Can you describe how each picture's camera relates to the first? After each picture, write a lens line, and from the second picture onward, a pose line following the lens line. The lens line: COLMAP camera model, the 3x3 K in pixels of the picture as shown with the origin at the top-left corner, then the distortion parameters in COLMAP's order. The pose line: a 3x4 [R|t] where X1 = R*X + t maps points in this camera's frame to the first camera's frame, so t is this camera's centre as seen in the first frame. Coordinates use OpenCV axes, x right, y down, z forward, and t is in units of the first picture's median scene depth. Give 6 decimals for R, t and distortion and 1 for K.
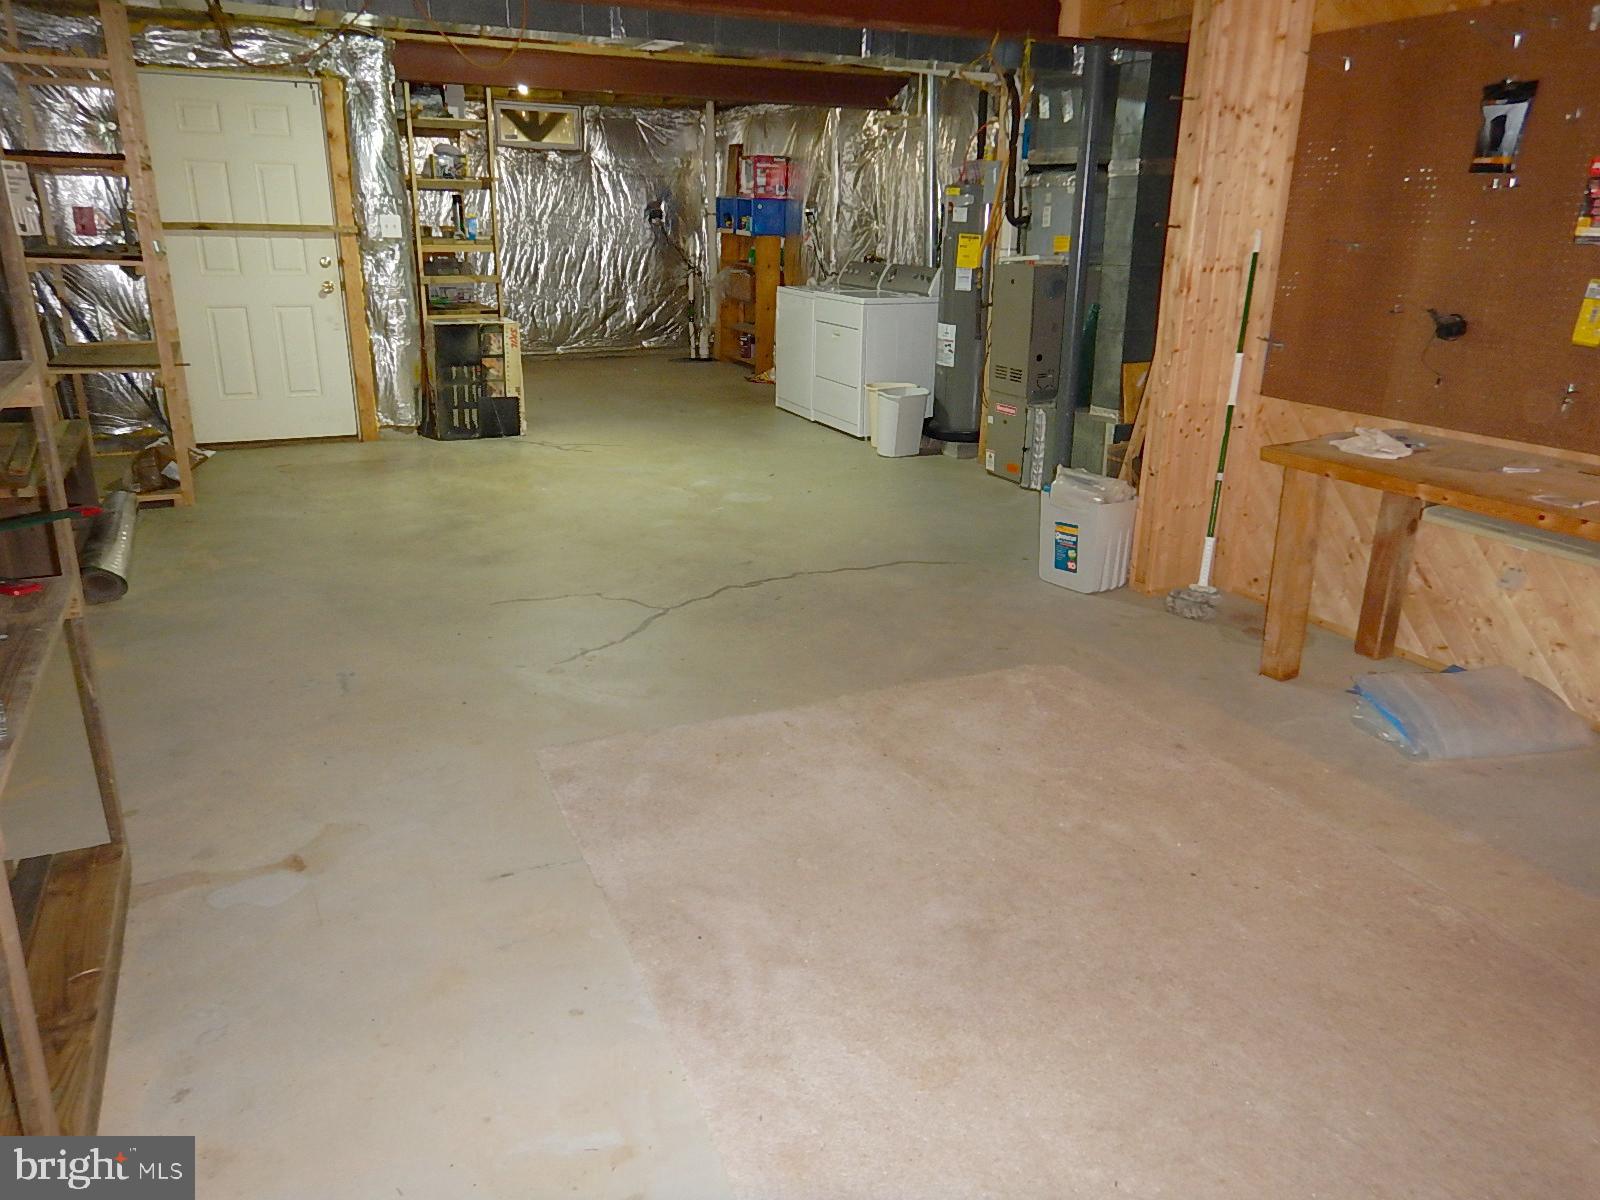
lens RADIAL K [[1185.0, 0, 800.0], [0, 1185.0, 600.0], [0, 0, 1]] dist [0.070827, 0.001454]
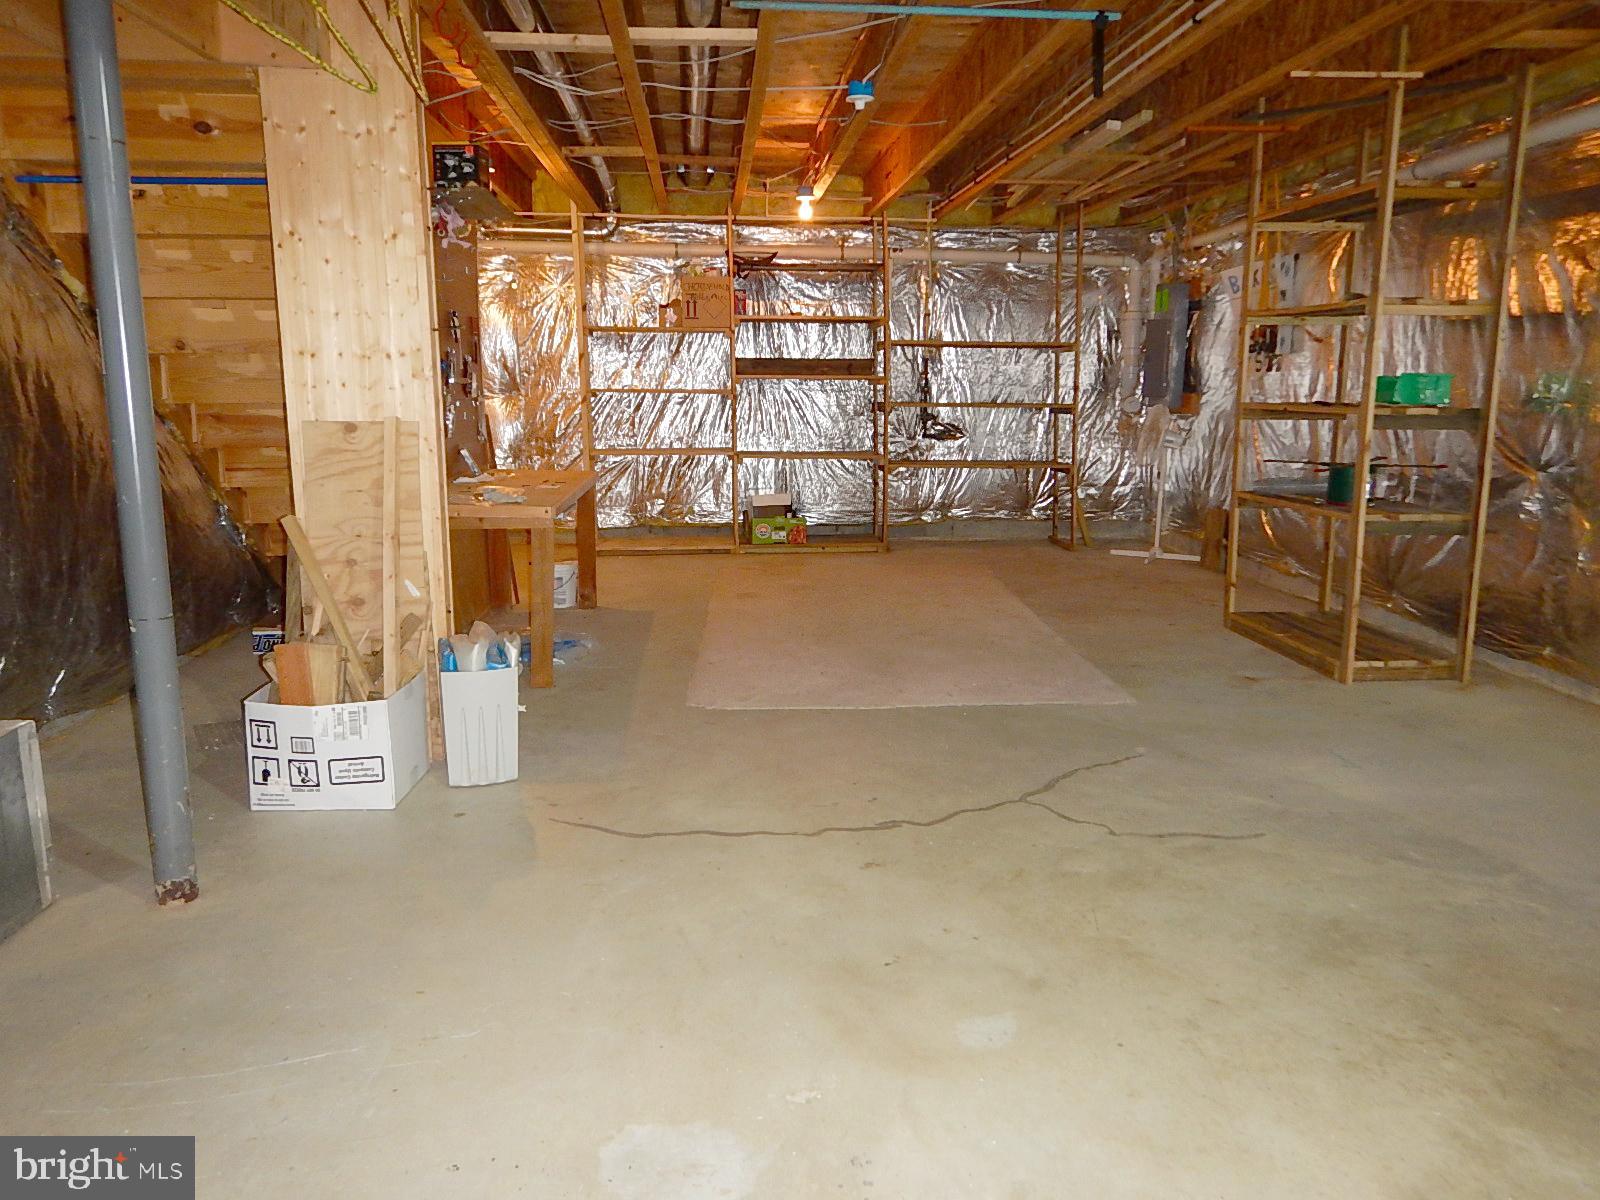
lens RADIAL K [[1185.0, 0, 800.0], [0, 1185.0, 600.0], [0, 0, 1]] dist [0.070827, 0.001454]
pose [[-0.935039, -0.087110, 0.343677, -0.215906], [0.087556, 0.882590, 0.461919, -0.452404], [-0.343564, 0.462003, -0.817629, 1.505170]]
